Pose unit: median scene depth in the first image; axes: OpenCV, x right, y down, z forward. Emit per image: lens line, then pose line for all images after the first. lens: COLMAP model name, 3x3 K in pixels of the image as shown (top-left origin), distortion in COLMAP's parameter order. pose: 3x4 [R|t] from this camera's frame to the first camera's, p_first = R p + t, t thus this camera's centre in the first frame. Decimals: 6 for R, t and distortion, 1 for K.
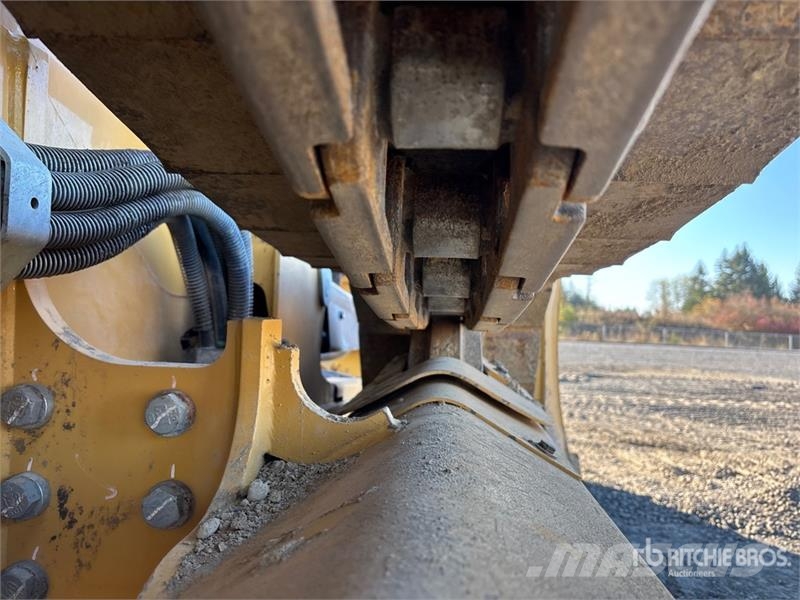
lens RADIAL K [[600.2, 0, 401.1], [0, 600.2, 299.6], [0, 0, 1]] dist [0.067885, -0.071954]
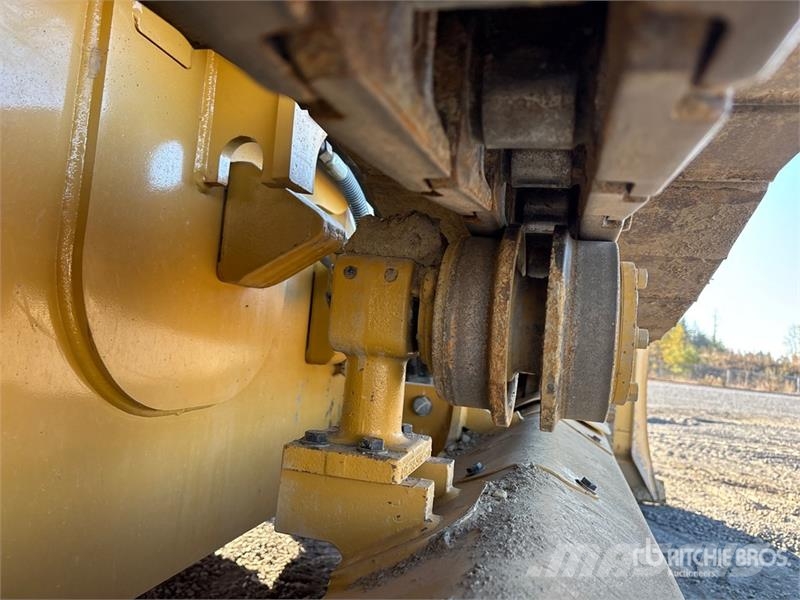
lens RADIAL K [[600.2, 0, 401.1], [0, 600.2, 299.6], [0, 0, 1]] dist [0.067885, -0.071954]
pose [[0.982862, 0.043193, -0.179213, -0.008239], [-0.051109, 0.997900, -0.039787, -0.014638], [0.177118, 0.048264, 0.983005, -0.156395]]
